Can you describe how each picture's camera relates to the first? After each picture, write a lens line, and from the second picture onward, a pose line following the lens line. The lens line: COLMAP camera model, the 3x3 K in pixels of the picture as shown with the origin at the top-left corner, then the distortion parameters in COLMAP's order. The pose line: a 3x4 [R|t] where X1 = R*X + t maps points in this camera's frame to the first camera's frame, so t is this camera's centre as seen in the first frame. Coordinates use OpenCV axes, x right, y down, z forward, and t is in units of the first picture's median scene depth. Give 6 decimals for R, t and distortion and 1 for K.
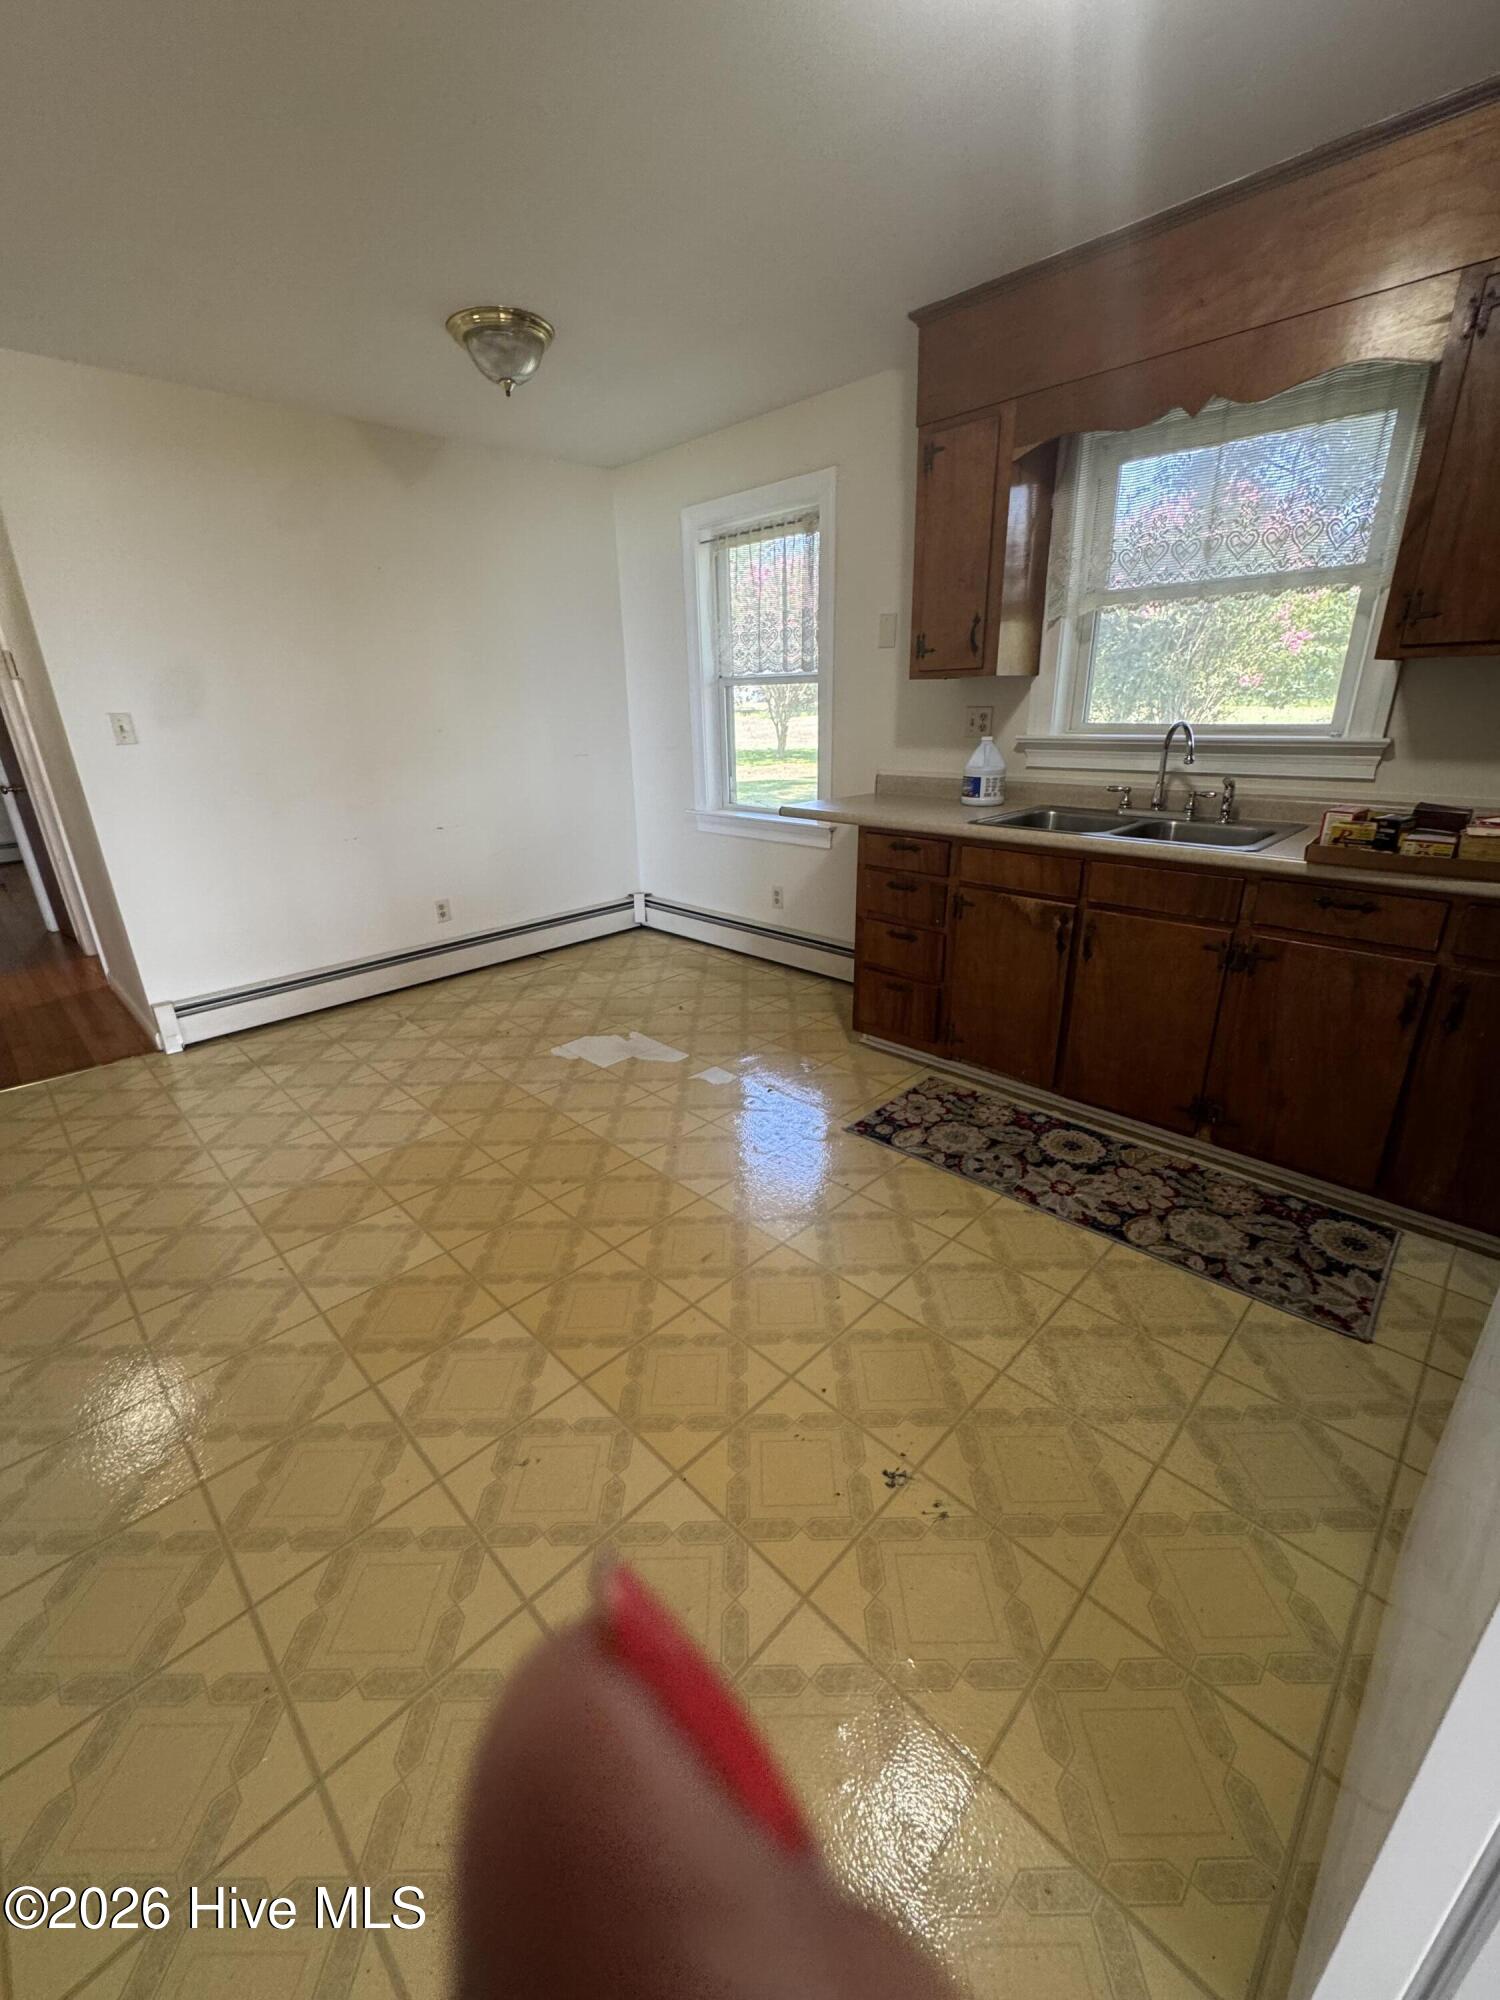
lens RADIAL K [[803.6, 0, 744.3], [0, 803.6, 996.2], [0, 0, 1]] dist [0.009771, -0.000084]
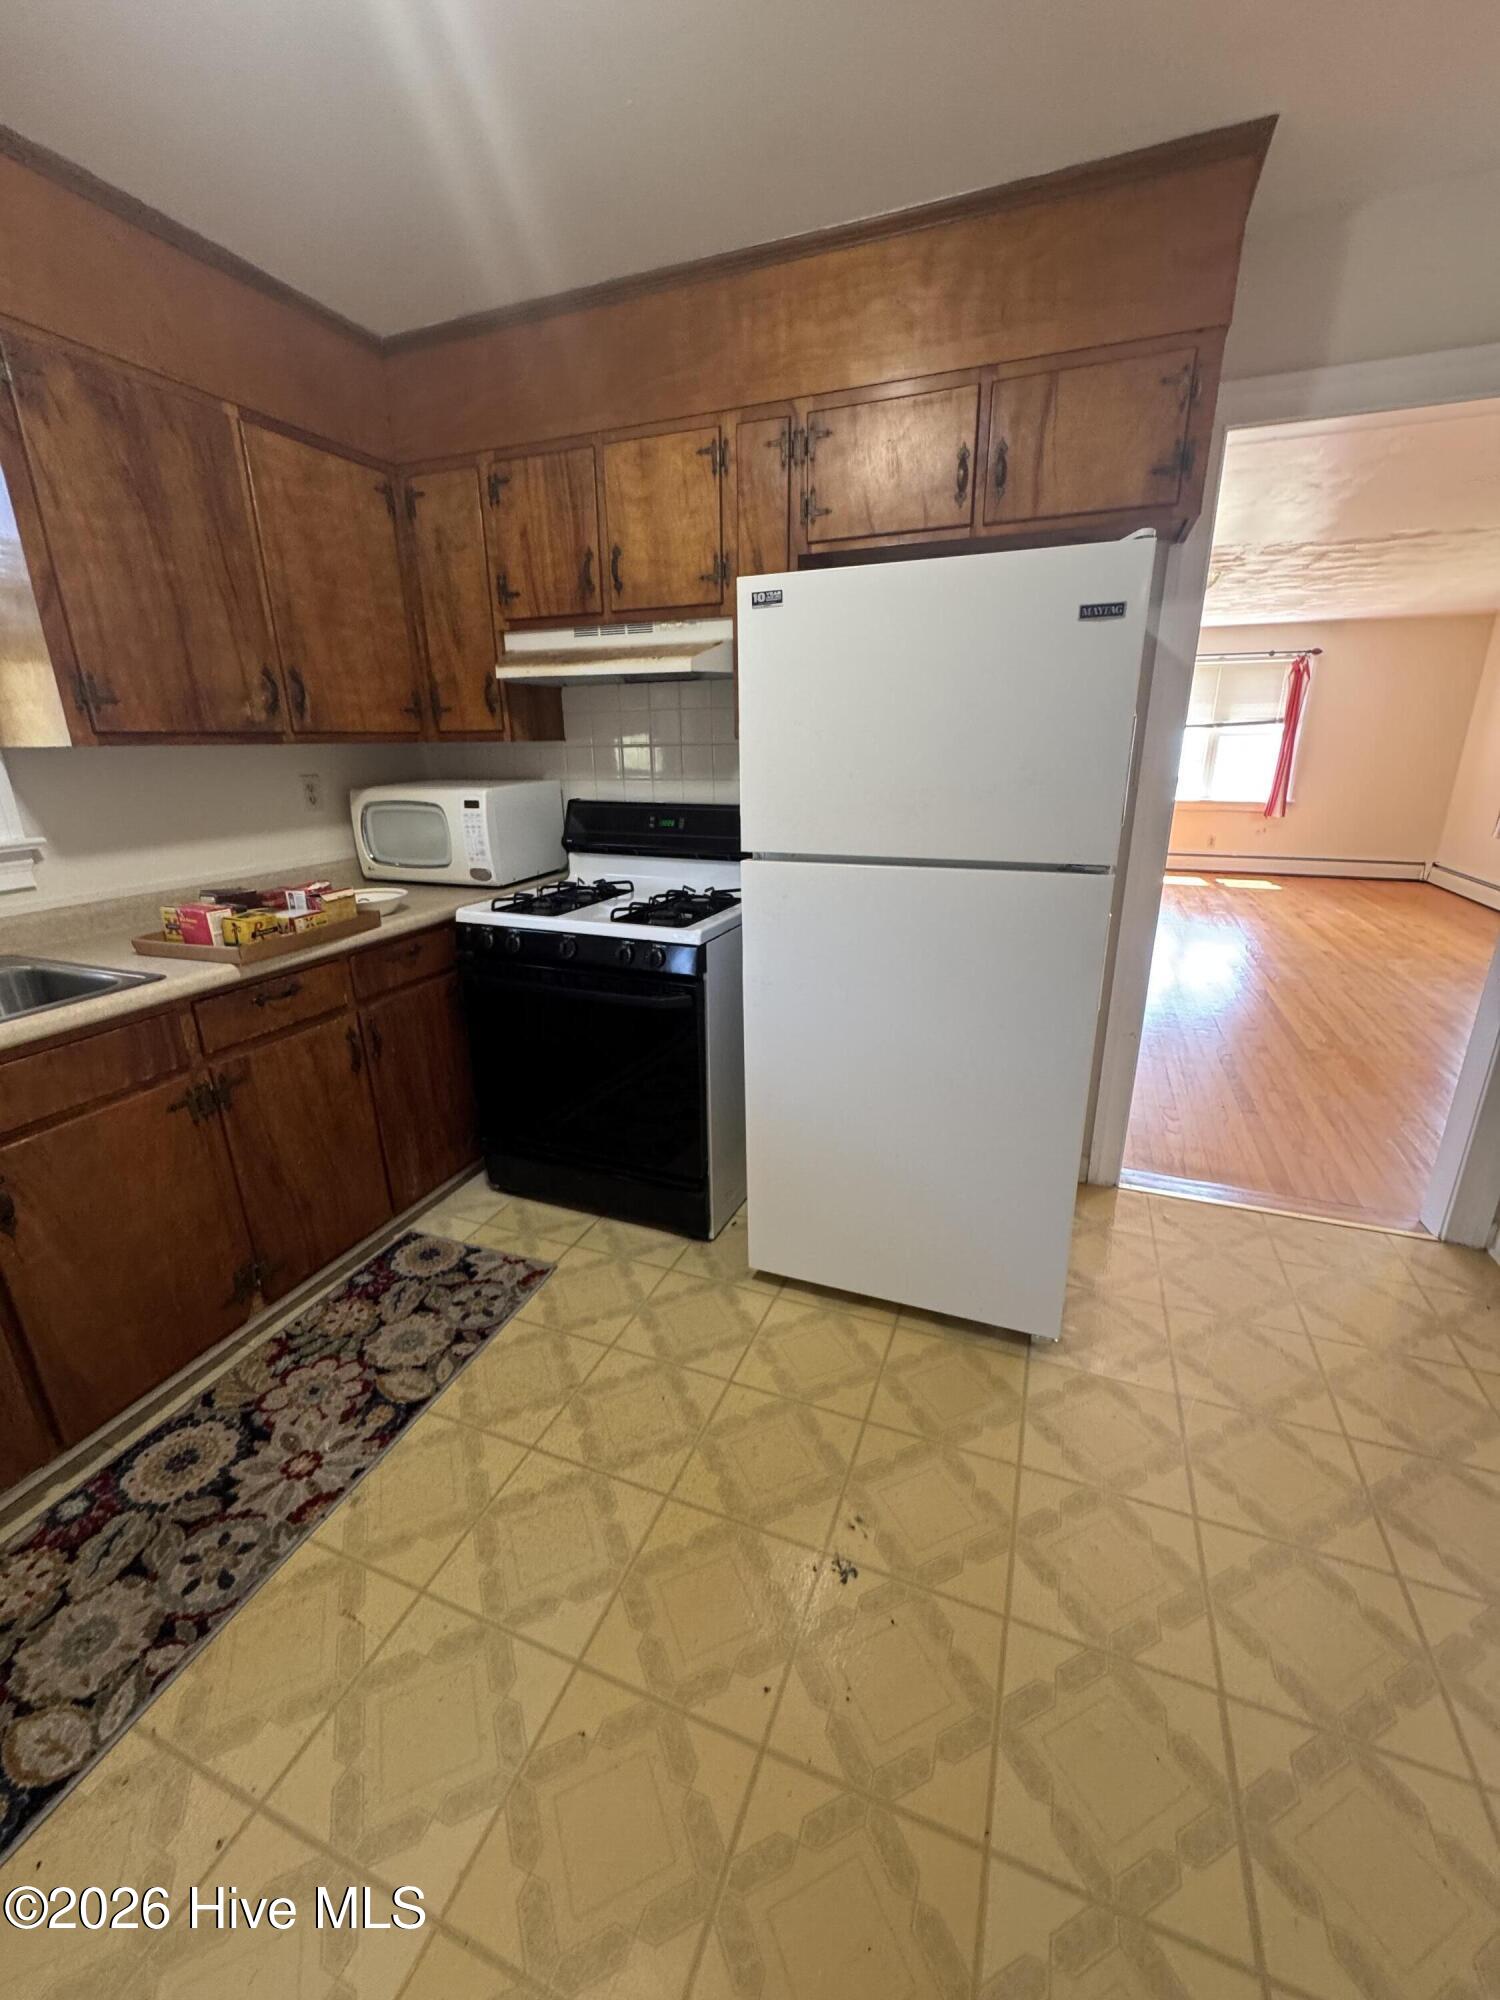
lens RADIAL K [[803.6, 0, 746.7], [0, 803.6, 1005.5], [0, 0, 1]] dist [0.009771, -0.000084]
pose [[-0.393768, -0.260671, 0.881475, -0.293690], [0.351073, 0.843604, 0.406301, -0.266309], [-0.849526, 0.469450, -0.240670, 0.684611]]
